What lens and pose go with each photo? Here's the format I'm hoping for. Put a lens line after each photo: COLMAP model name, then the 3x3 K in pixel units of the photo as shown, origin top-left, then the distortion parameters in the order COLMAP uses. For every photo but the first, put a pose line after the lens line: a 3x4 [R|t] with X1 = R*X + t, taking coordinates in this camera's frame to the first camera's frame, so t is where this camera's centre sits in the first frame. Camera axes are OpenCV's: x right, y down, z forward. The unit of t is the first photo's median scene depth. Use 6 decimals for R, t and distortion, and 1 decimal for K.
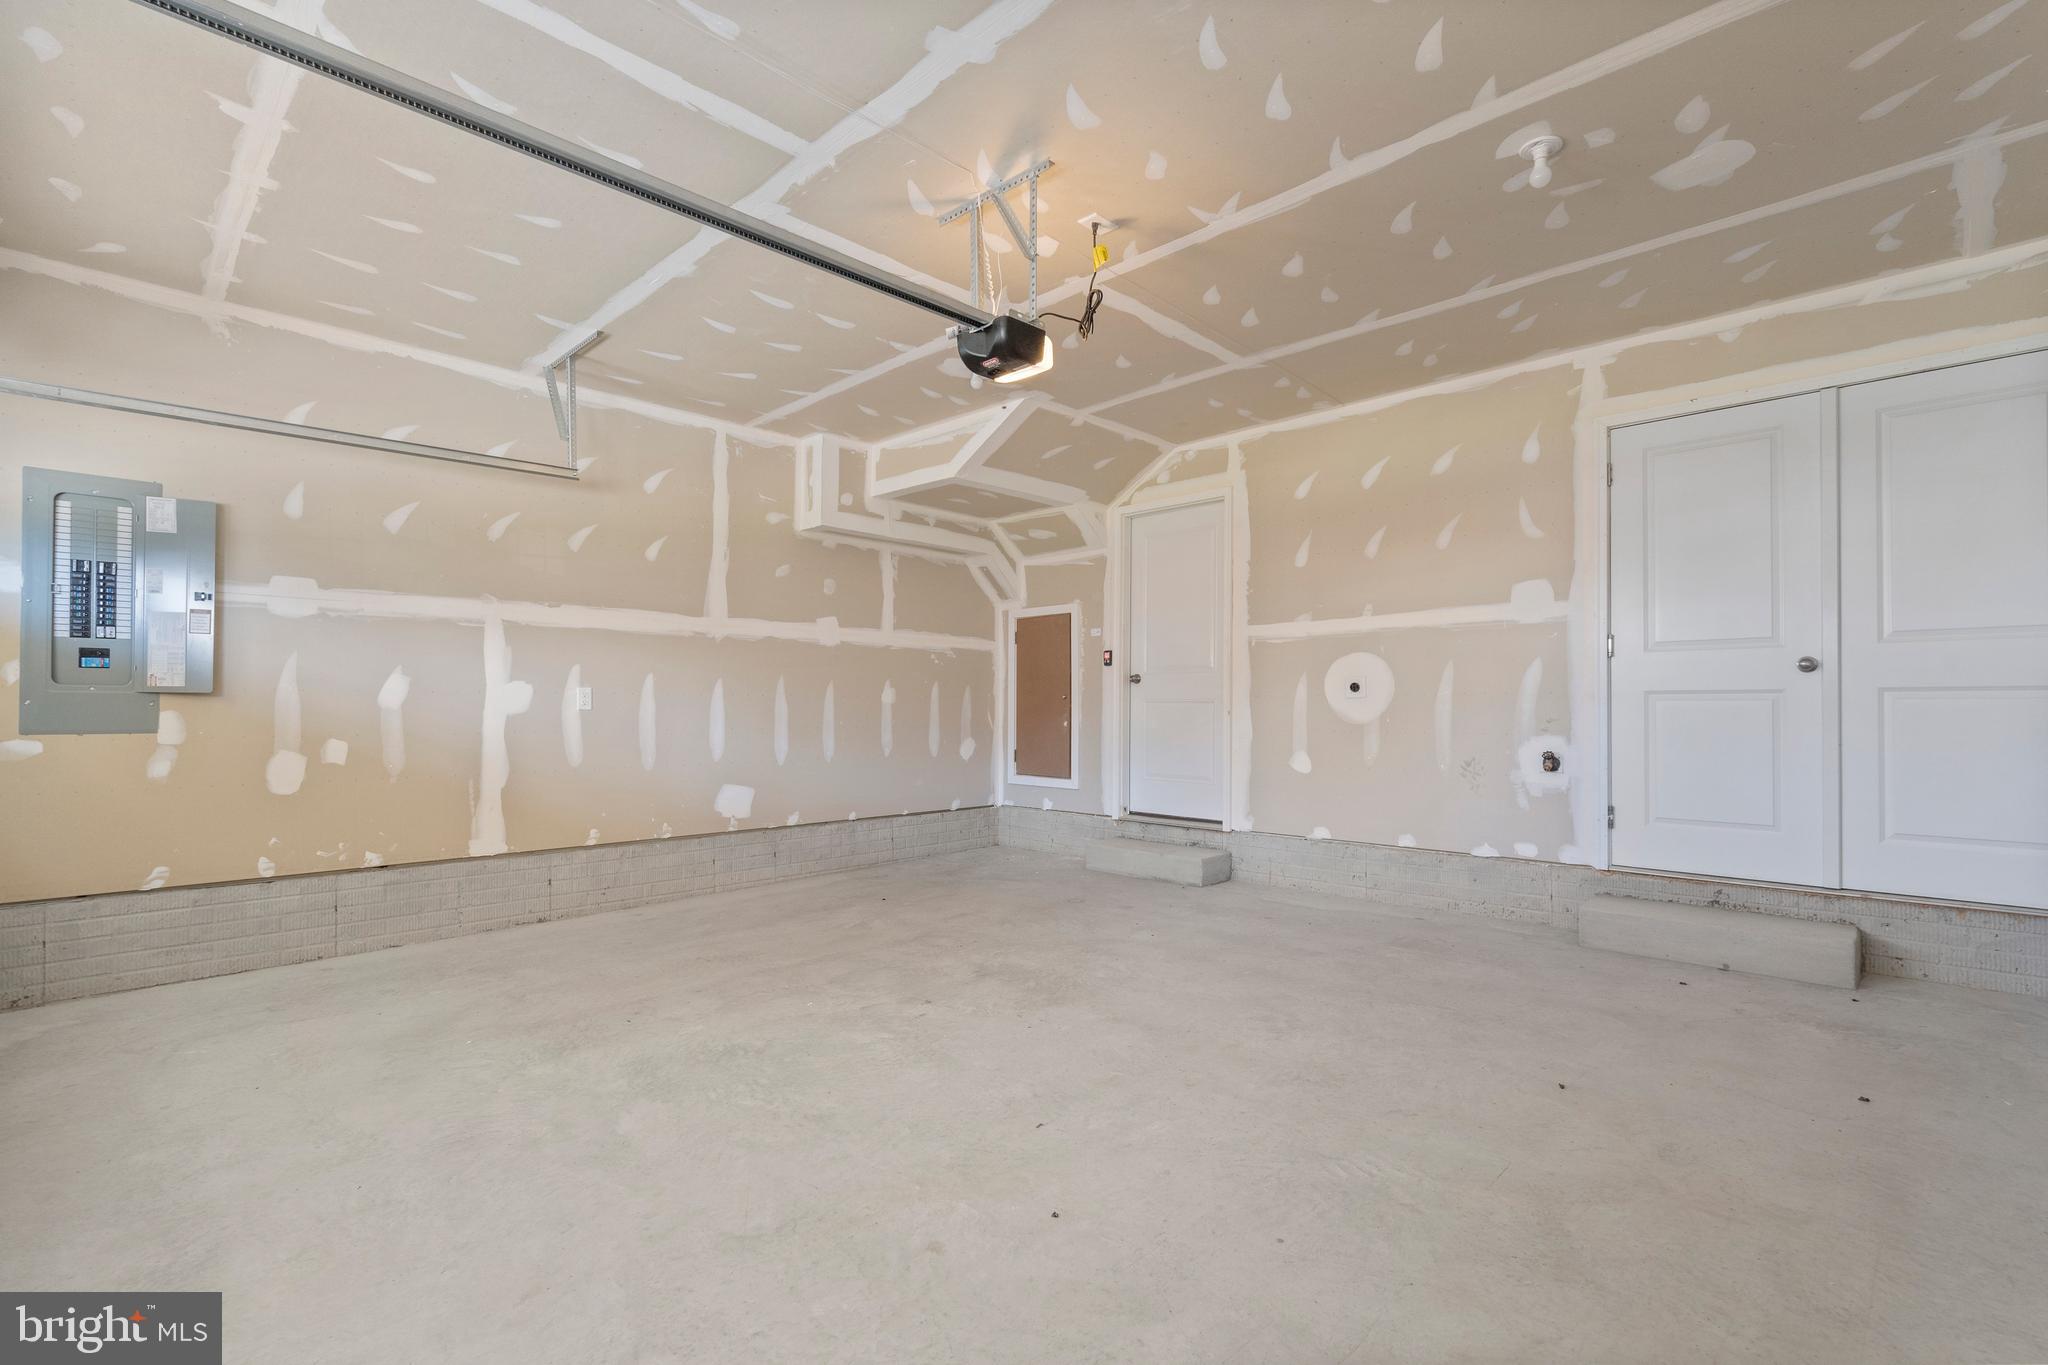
lens RADIAL K [[938.0, 0, 1024.9], [0, 938.0, 692.3], [0, 0, 1]] dist [-0.002256, -0.000395]
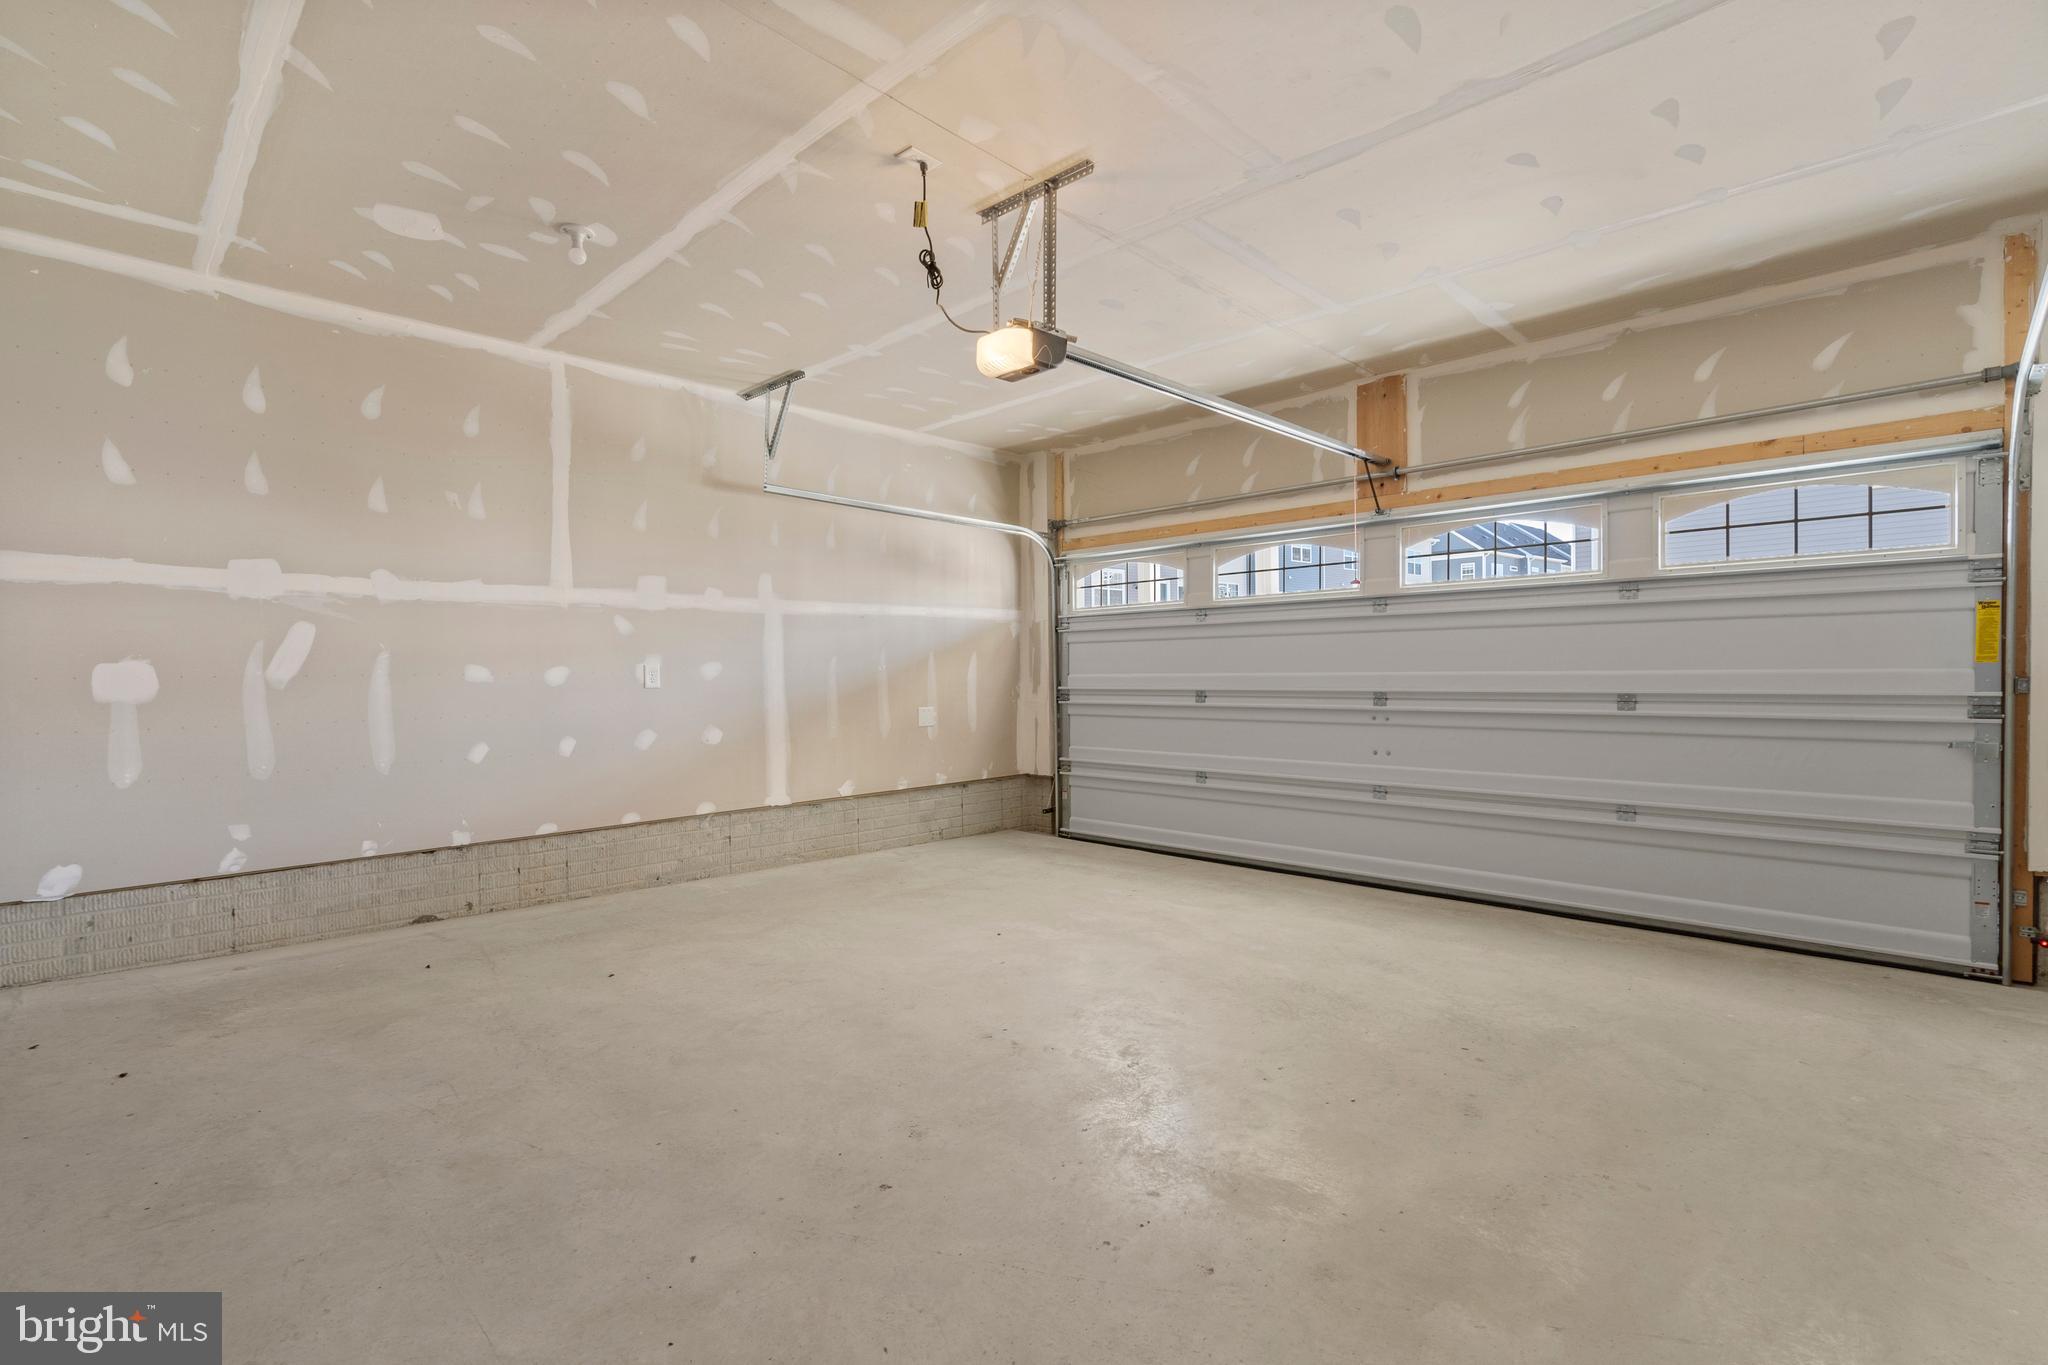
lens RADIAL K [[938.0, 0, 1024.9], [0, 938.0, 692.3], [0, 0, 1]] dist [-0.002256, -0.000395]
pose [[-0.999941, 0.010831, 0.000160, -0.018705], [0.010832, 0.999913, 0.007593, 0.009384], [-0.000078, 0.007594, -0.999971, 1.925107]]
